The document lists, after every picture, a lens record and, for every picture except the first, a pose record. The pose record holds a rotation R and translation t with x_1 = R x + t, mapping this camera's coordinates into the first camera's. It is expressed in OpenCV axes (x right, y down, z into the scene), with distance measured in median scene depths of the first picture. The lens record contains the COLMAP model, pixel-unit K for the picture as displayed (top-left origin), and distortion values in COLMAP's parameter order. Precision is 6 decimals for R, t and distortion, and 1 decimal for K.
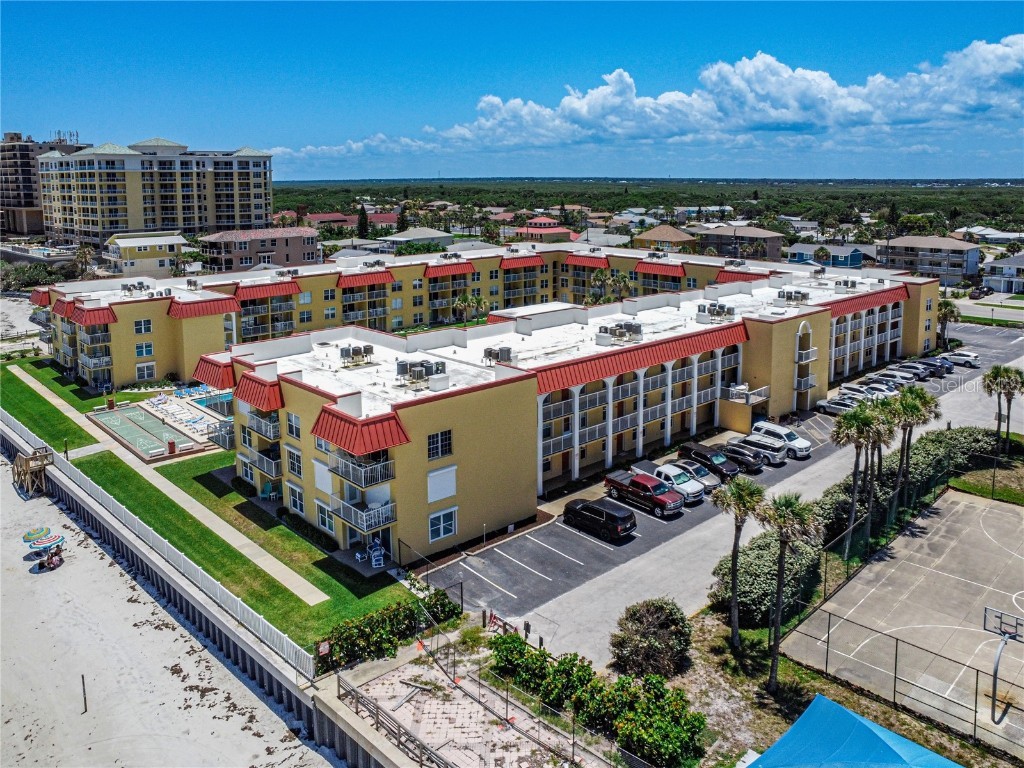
lens RADIAL K [[815.4, 0, 513.1], [0, 815.4, 279.7], [0, 0, 1]] dist [-0.109560, 0.115781]
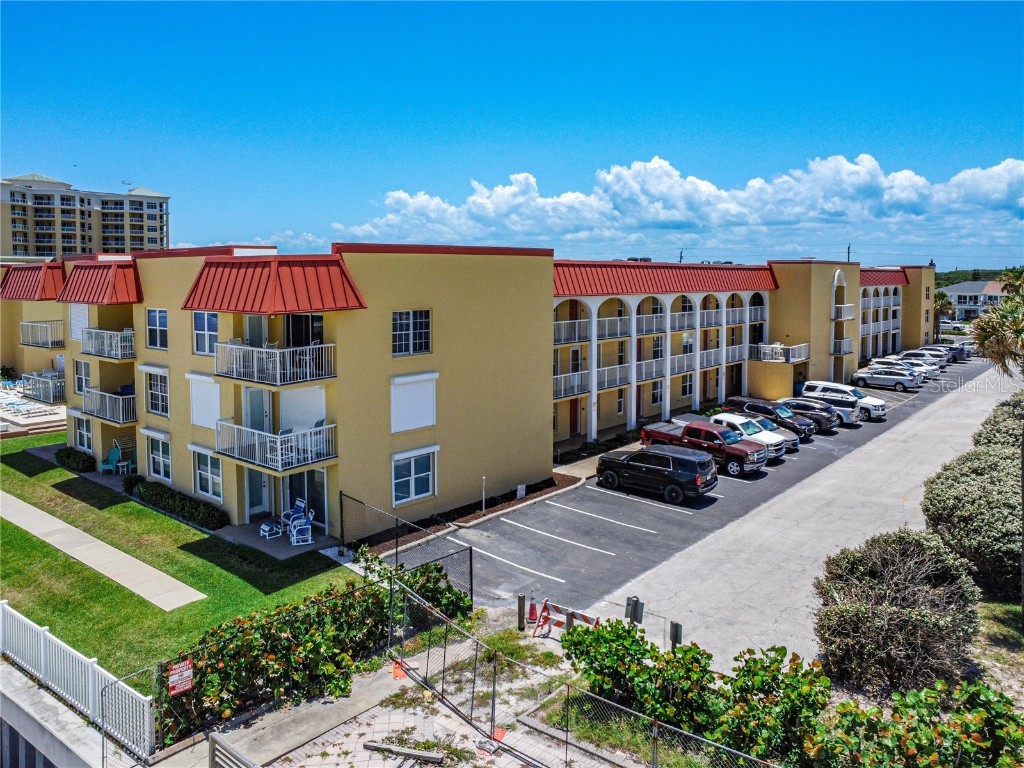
lens RADIAL K [[784.4, 0, 515.3], [0, 784.4, 311.4], [0, 0, 1]] dist [-0.073088, 0.078753]
pose [[0.992319, -0.002735, 0.123675, -0.086217], [0.012249, 0.997015, -0.076232, 0.233650], [-0.123098, 0.077161, 0.989390, 0.433503]]
